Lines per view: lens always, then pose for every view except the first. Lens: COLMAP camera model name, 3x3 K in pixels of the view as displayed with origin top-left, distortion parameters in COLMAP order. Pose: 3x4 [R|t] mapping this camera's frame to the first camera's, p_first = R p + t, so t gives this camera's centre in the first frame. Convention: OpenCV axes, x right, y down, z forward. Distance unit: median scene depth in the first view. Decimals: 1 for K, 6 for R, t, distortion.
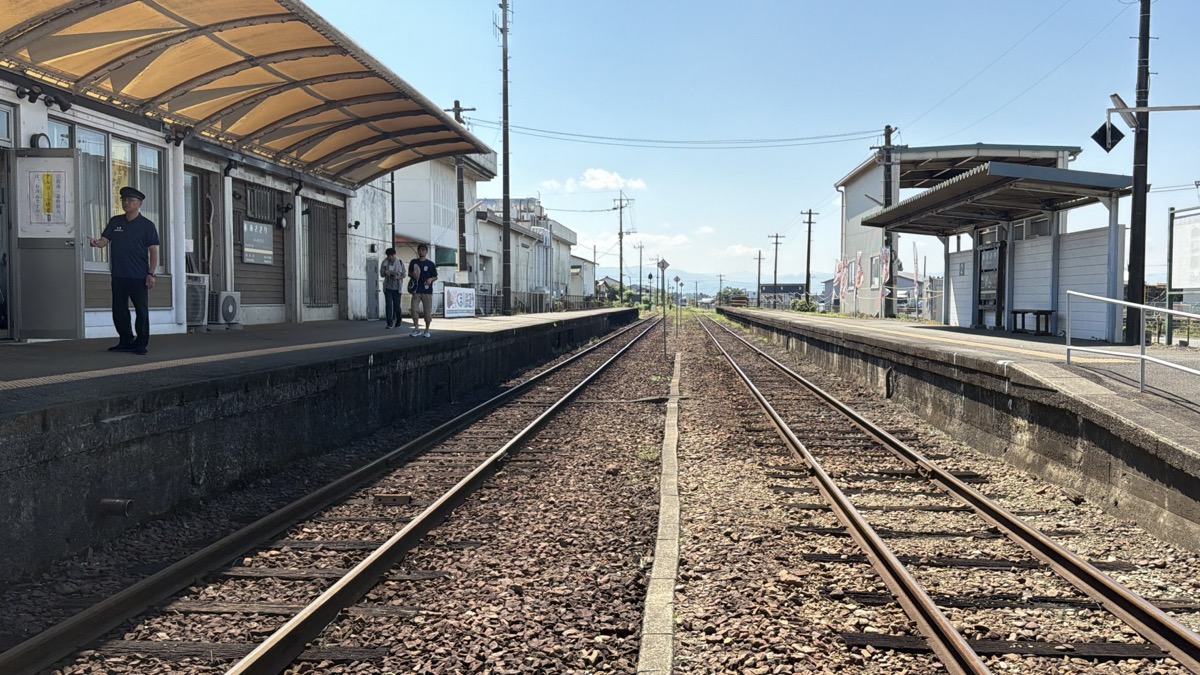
lens RADIAL K [[1062.9, 0, 613.7], [0, 1062.9, 331.2], [0, 0, 1]] dist [0.070271, -0.115152]
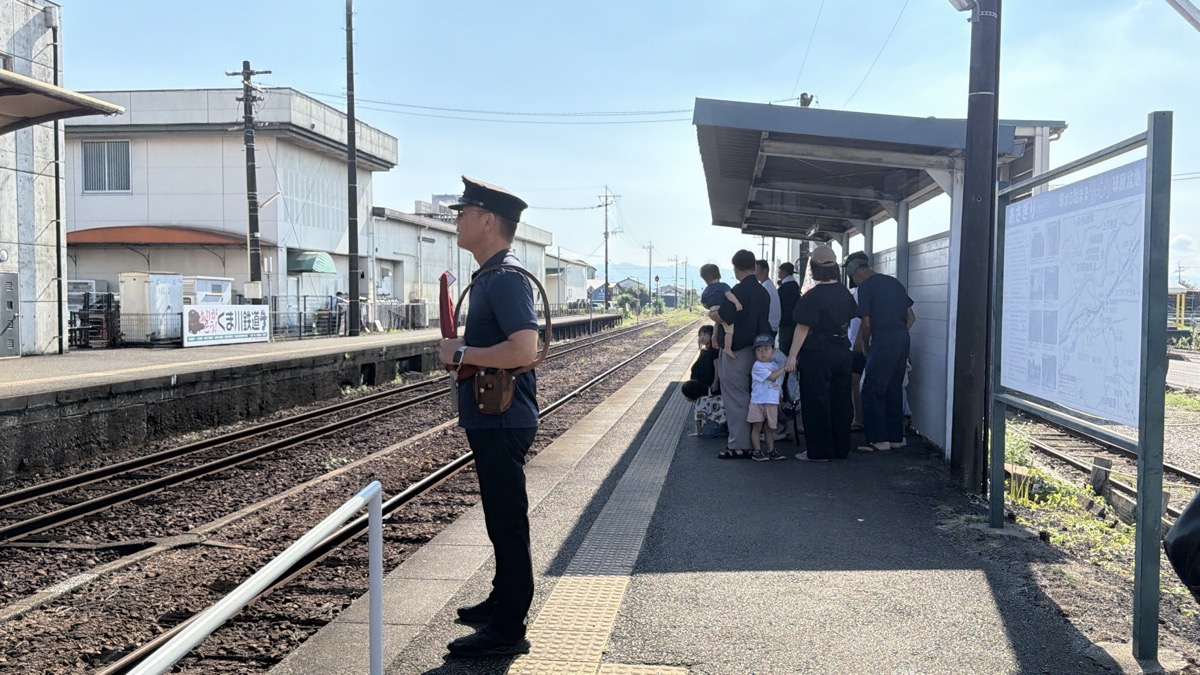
lens RADIAL K [[1062.9, 0, 613.7], [0, 1062.9, 331.2], [0, 0, 1]] dist [0.070271, -0.115152]
pose [[0.998869, 0.008198, -0.046834, 0.156127], [-0.008152, 0.999966, 0.001184, -0.023978], [0.046843, -0.000801, 0.998902, 0.238116]]
